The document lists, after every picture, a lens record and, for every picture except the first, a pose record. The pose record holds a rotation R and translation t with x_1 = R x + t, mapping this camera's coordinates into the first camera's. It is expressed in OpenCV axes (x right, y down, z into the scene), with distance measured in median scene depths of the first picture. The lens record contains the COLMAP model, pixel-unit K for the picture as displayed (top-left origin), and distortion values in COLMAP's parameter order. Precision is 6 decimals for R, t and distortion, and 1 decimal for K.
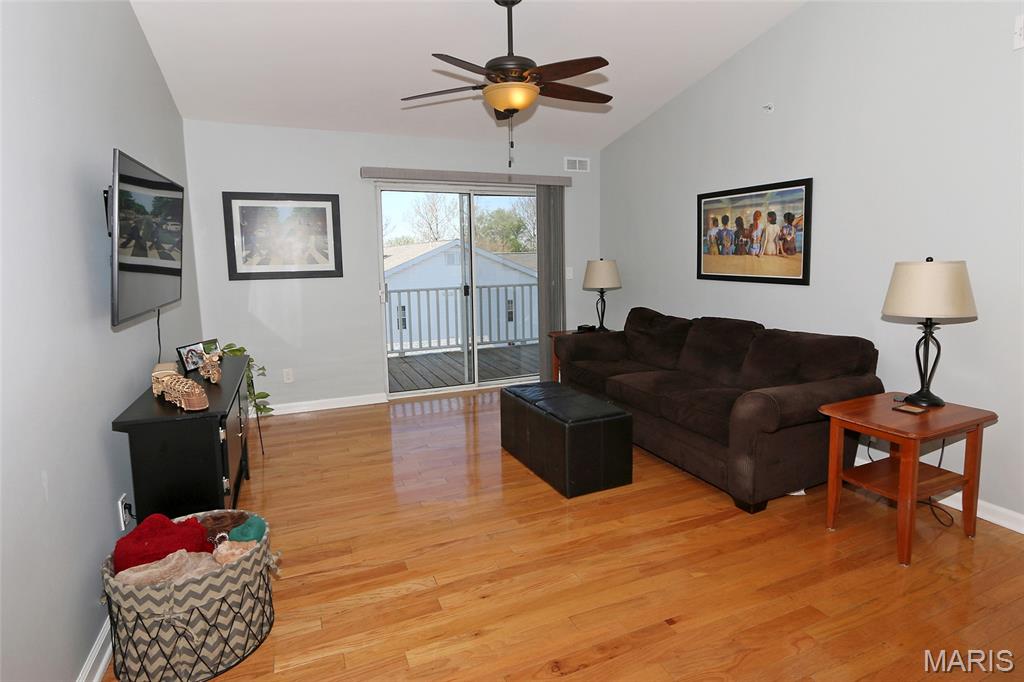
lens RADIAL K [[507.4, 0, 515.8], [0, 507.4, 327.2], [0, 0, 1]] dist [-0.002733, -0.000014]
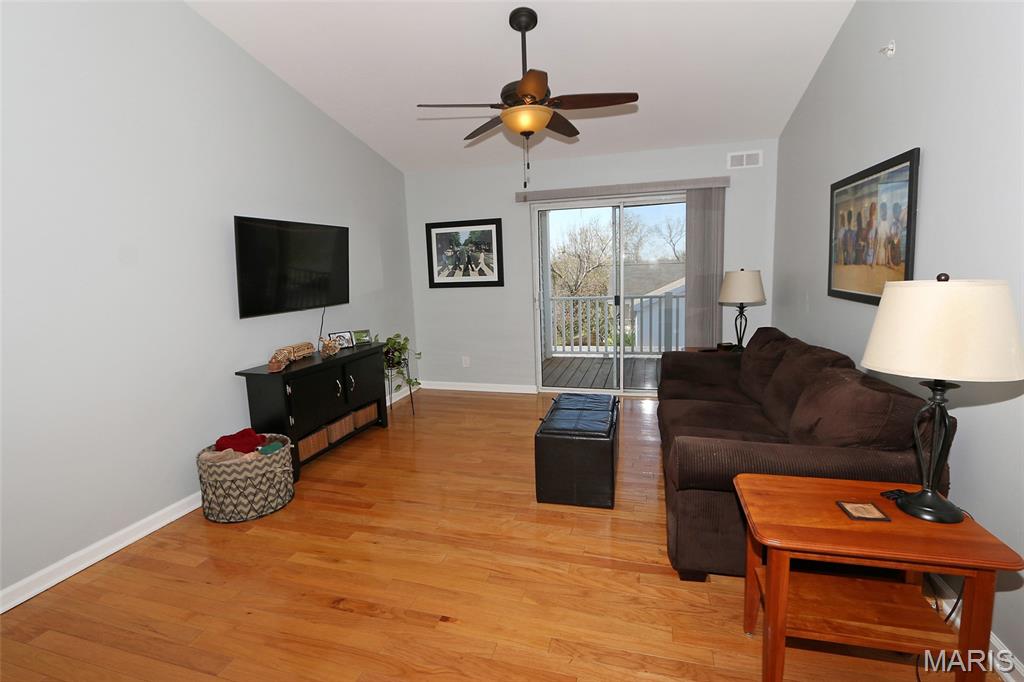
lens RADIAL K [[466.9, 0, 538.8], [0, 466.9, 367.9], [0, 0, 1]] dist [-0.025902, 0.000466]
pose [[0.788695, 0.117241, -0.603502, 0.464678], [-0.066246, 0.992139, 0.106167, -0.032079], [0.611205, -0.043754, 0.790262, 0.170655]]
